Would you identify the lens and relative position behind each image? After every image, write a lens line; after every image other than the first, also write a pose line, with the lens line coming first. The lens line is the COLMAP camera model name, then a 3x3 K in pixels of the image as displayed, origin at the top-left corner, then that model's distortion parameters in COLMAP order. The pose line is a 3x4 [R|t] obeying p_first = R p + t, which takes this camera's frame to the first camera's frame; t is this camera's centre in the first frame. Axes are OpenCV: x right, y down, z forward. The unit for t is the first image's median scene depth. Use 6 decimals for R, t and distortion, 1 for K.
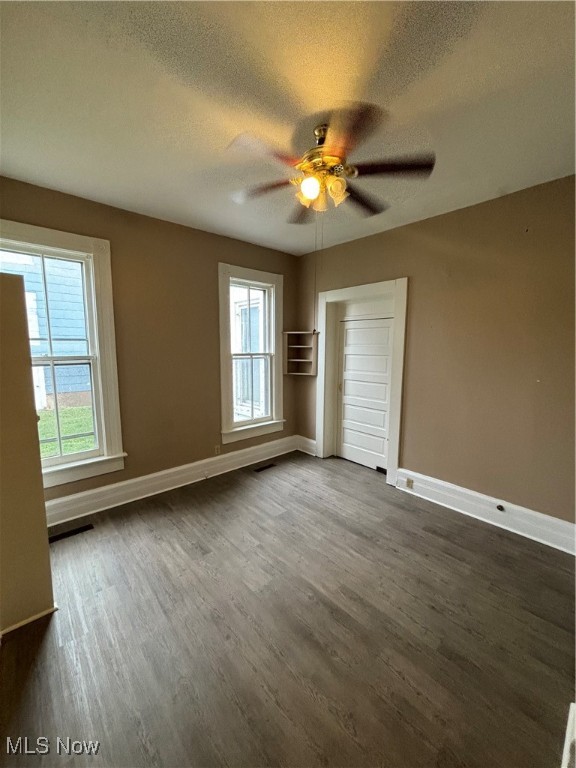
lens RADIAL K [[308.9, 0, 286.7], [0, 308.9, 383.6], [0, 0, 1]] dist [0.001488, -0.000259]
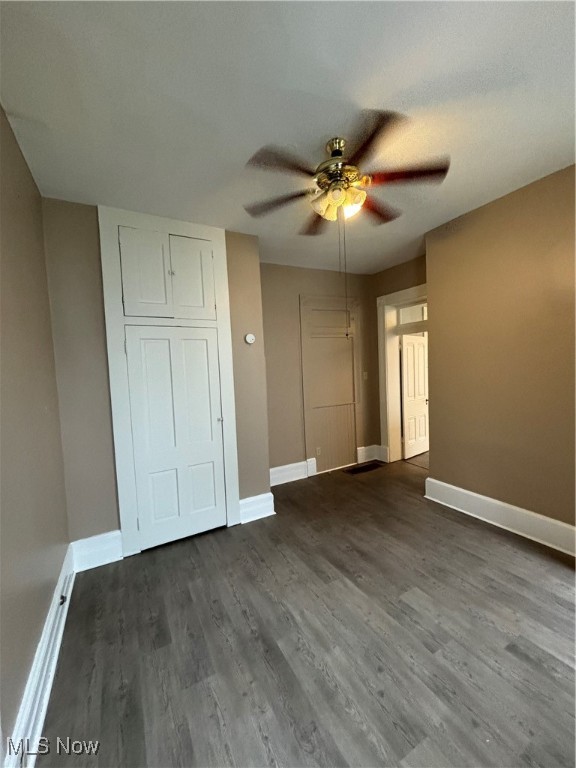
lens RADIAL K [[308.9, 0, 286.7], [0, 308.9, 383.6], [0, 0, 1]] dist [0.001488, -0.000259]
pose [[-0.973039, 0.024542, 0.229331, 0.055788], [0.065769, 0.982563, 0.173906, -0.190175], [-0.221064, 0.184301, -0.957687, 1.856433]]
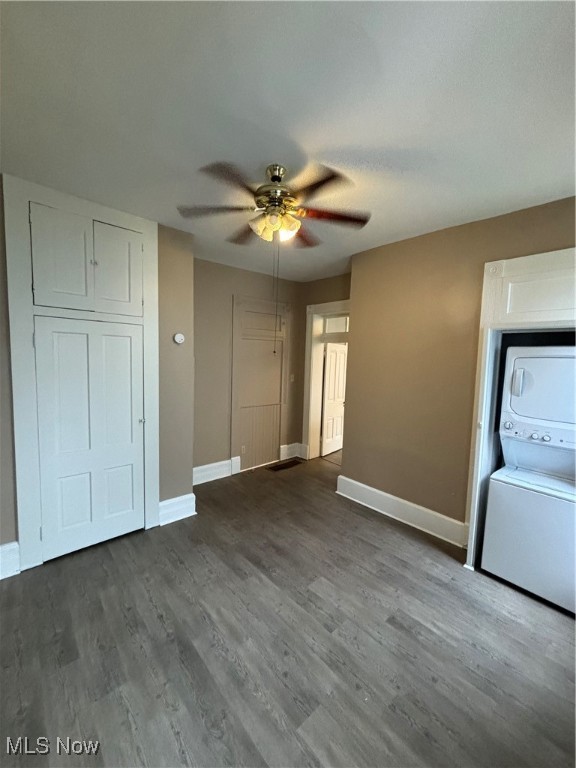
lens RADIAL K [[308.9, 0, 286.7], [0, 308.9, 383.6], [0, 0, 1]] dist [0.001488, -0.000259]
pose [[-0.999367, -0.035550, 0.001352, 0.048057], [-0.034489, 0.977480, 0.208190, -0.266802], [-0.008723, 0.208011, -0.978088, 1.893909]]
